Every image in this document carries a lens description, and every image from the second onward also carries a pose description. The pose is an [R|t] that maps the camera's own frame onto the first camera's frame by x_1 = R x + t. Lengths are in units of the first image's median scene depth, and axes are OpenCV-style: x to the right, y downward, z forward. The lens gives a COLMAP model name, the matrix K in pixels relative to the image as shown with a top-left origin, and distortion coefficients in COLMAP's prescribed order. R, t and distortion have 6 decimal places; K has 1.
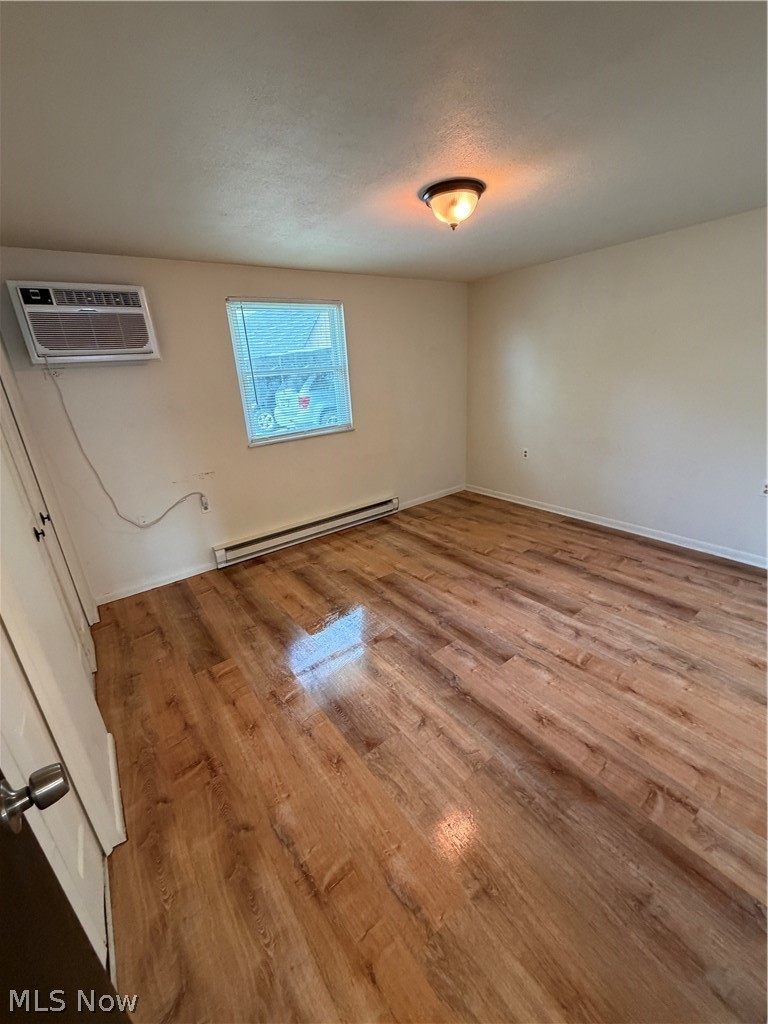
lens RADIAL K [[407.5, 0, 382.7], [0, 407.5, 508.7], [0, 0, 1]] dist [0.001016, -0.000108]
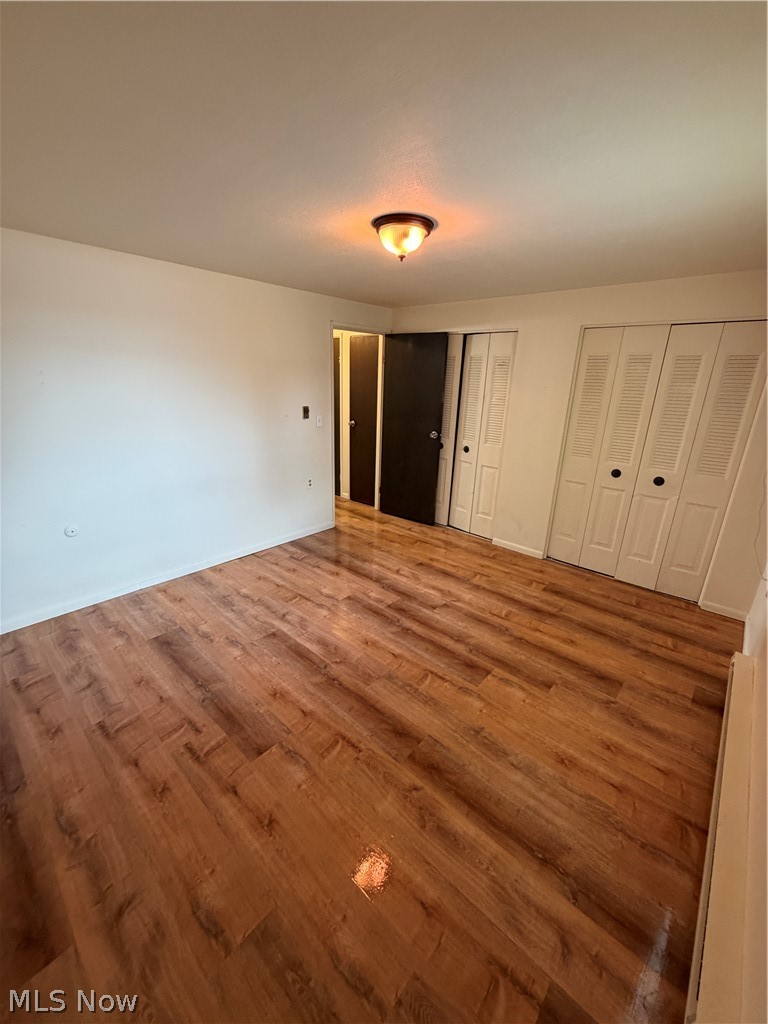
lens RADIAL K [[407.5, 0, 382.7], [0, 407.5, 508.7], [0, 0, 1]] dist [0.001016, -0.000108]
pose [[-0.978824, 0.093594, -0.182054, 0.335858], [-0.038711, 0.788674, 0.613592, -0.601505], [0.201010, 0.607646, -0.768350, 1.565539]]
